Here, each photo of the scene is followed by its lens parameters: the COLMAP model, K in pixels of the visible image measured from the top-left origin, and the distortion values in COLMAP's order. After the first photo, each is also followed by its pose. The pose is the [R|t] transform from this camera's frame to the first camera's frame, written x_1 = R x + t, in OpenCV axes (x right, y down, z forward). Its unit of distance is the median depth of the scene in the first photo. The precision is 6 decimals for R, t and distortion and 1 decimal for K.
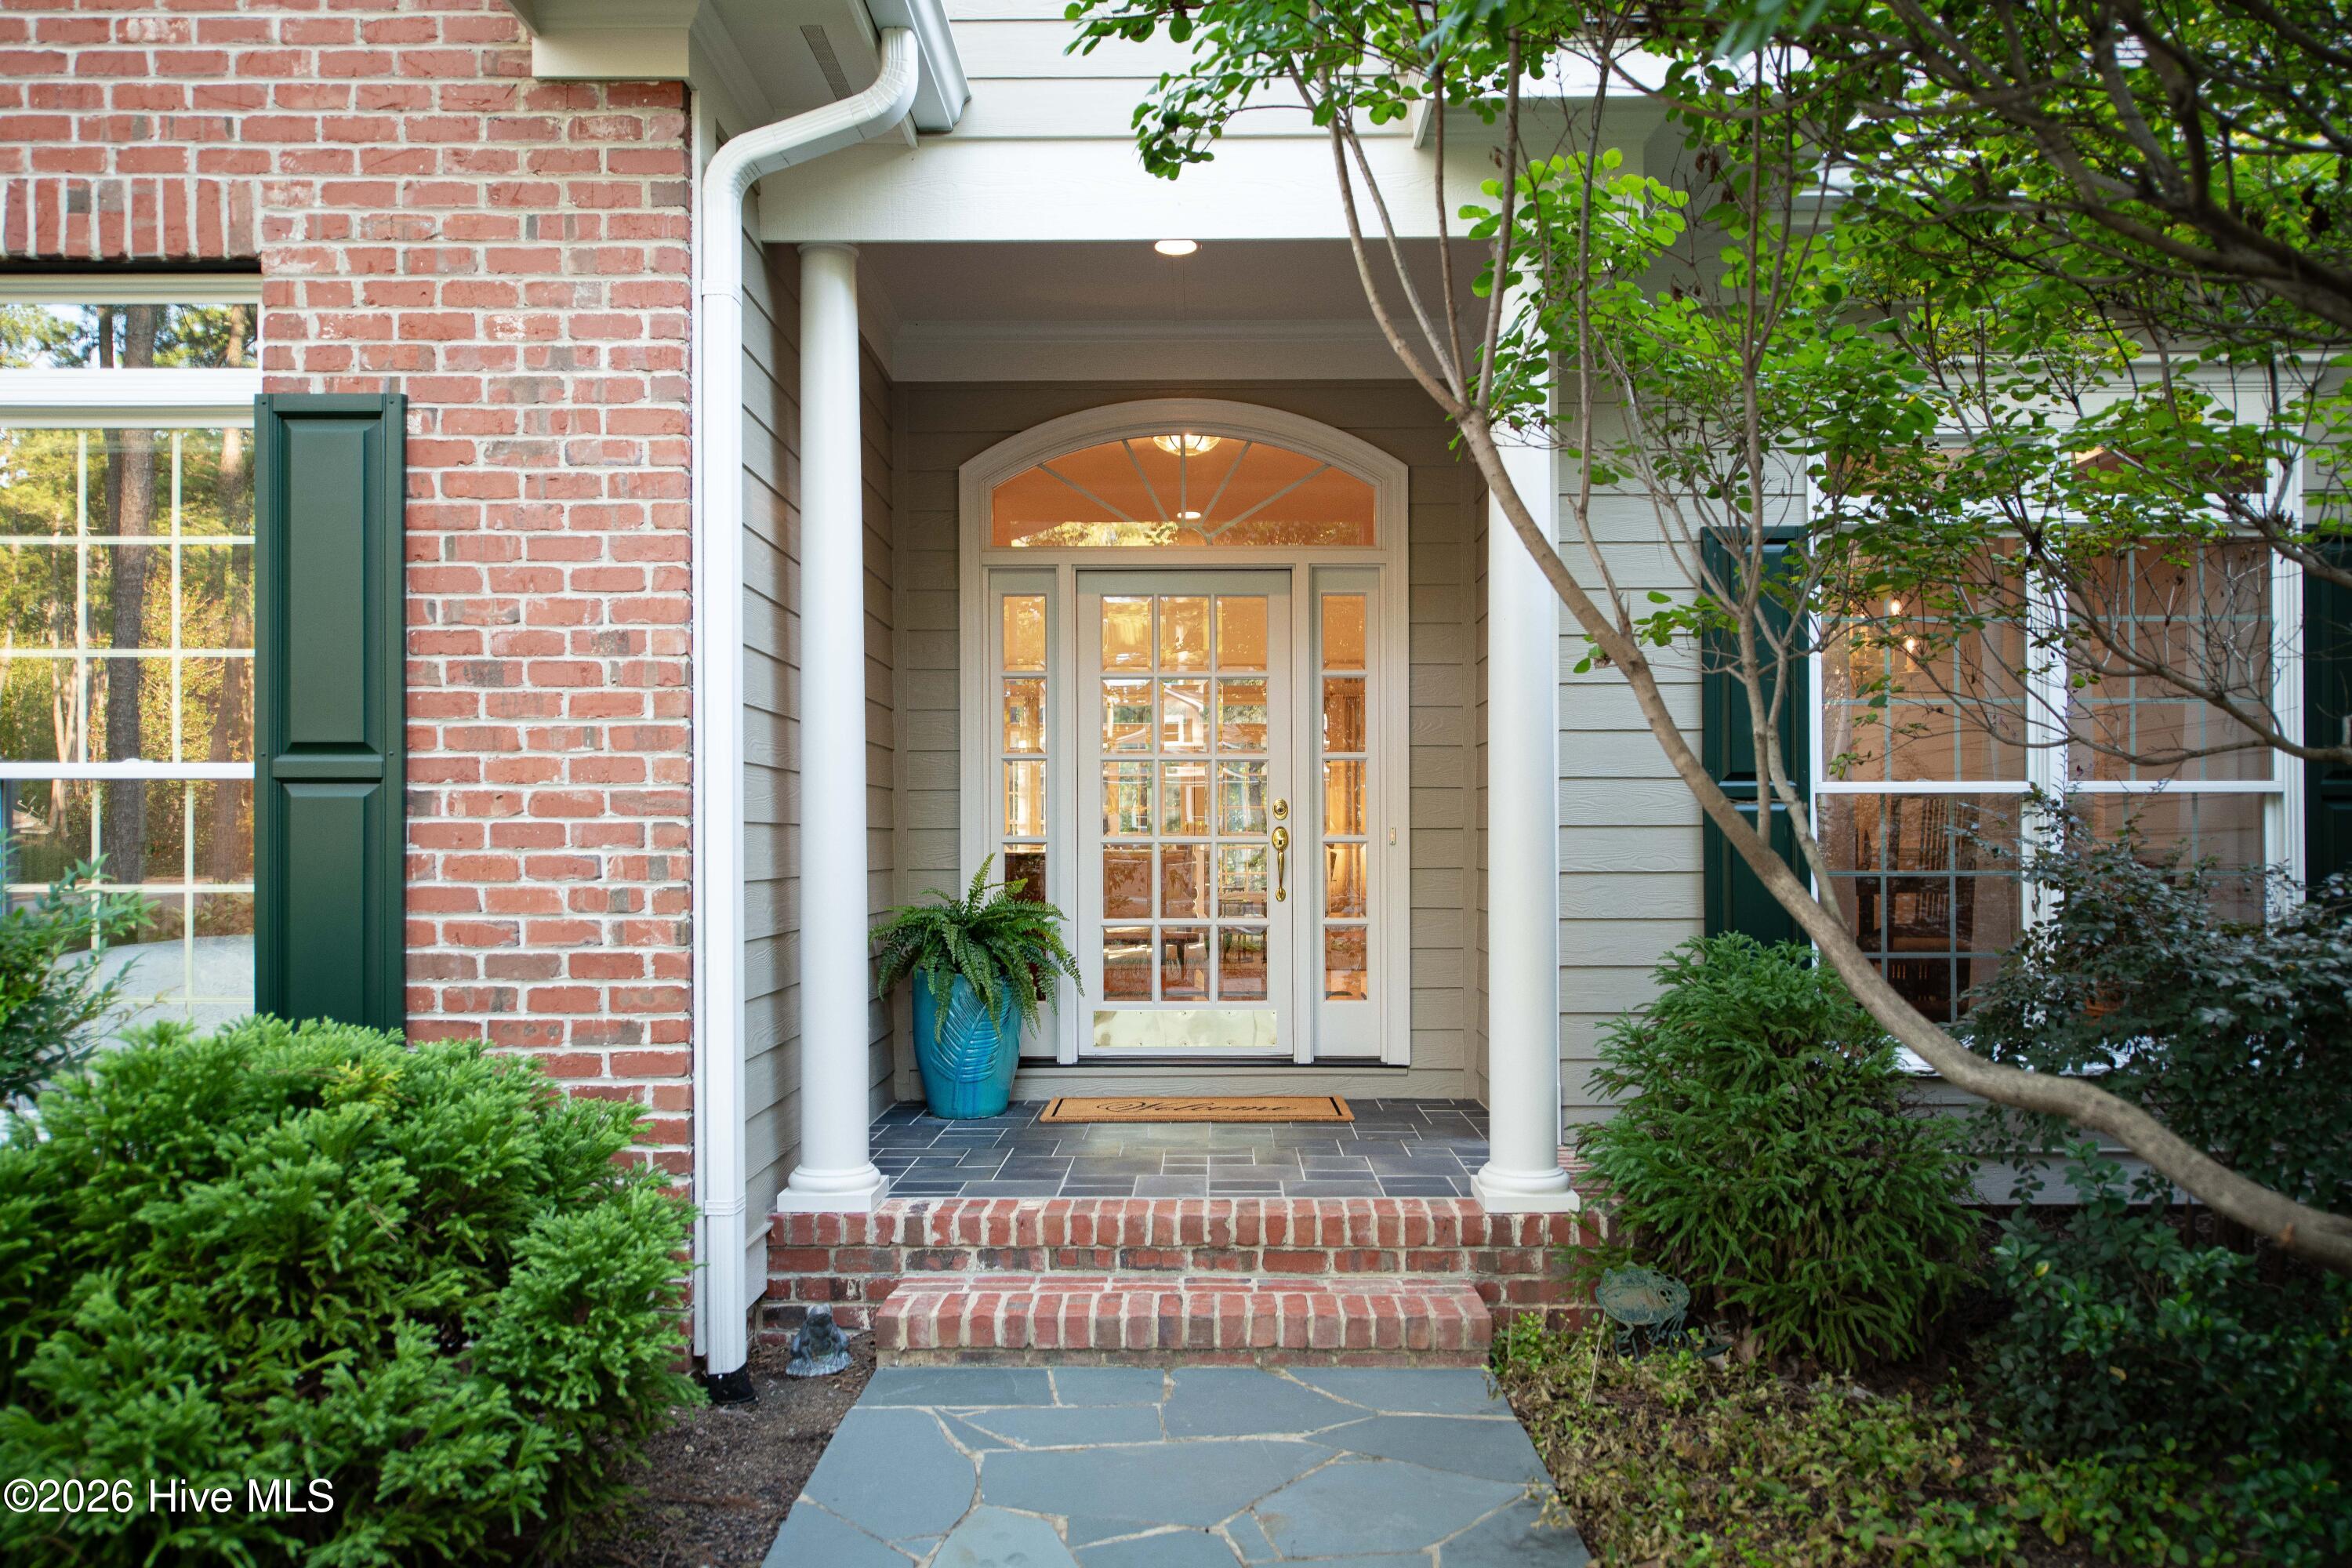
lens RADIAL K [[1628.9, 0, 1176.9], [0, 1628.9, 791.5], [0, 0, 1]] dist [0.001691, -0.002883]
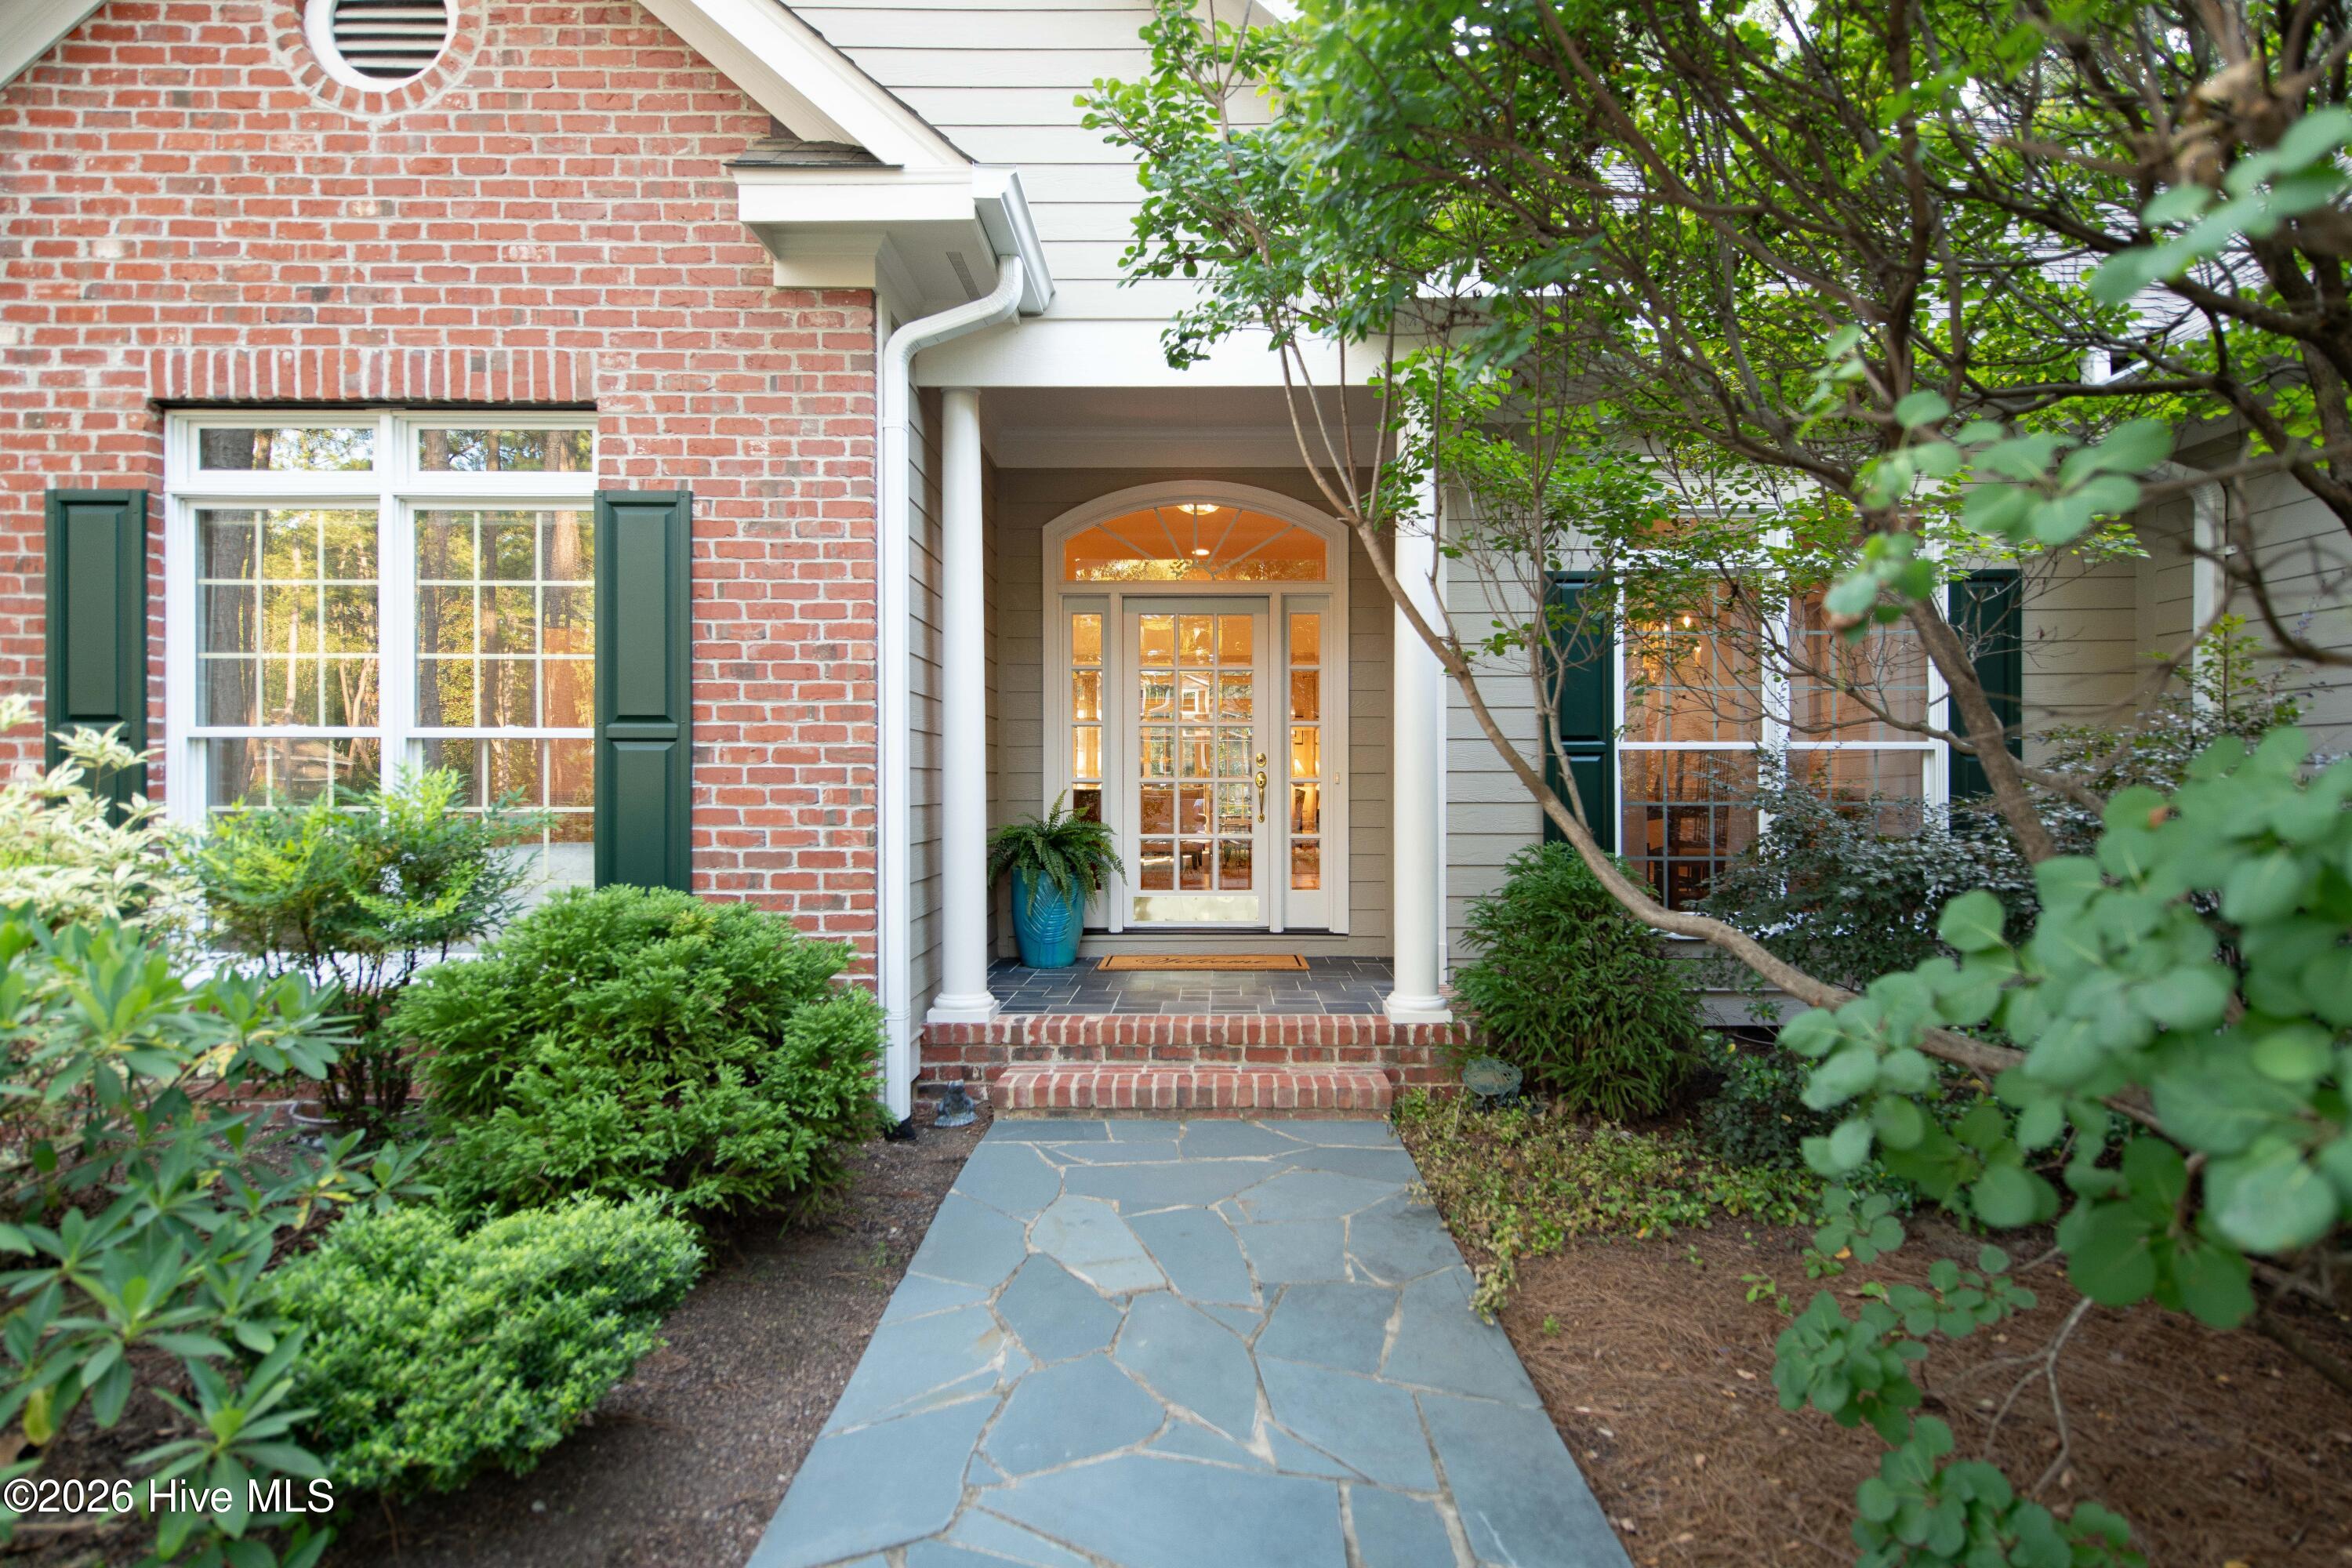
lens RADIAL K [[1220.3, 0, 1233.2], [0, 1220.3, 766.6], [0, 0, 1]] dist [-0.029487, 0.000244]
pose [[0.999485, 0.001877, 0.032023, 0.005181], [-0.002401, 0.999864, 0.016336, -0.001431], [-0.031988, -0.016404, 0.999354, -0.167481]]
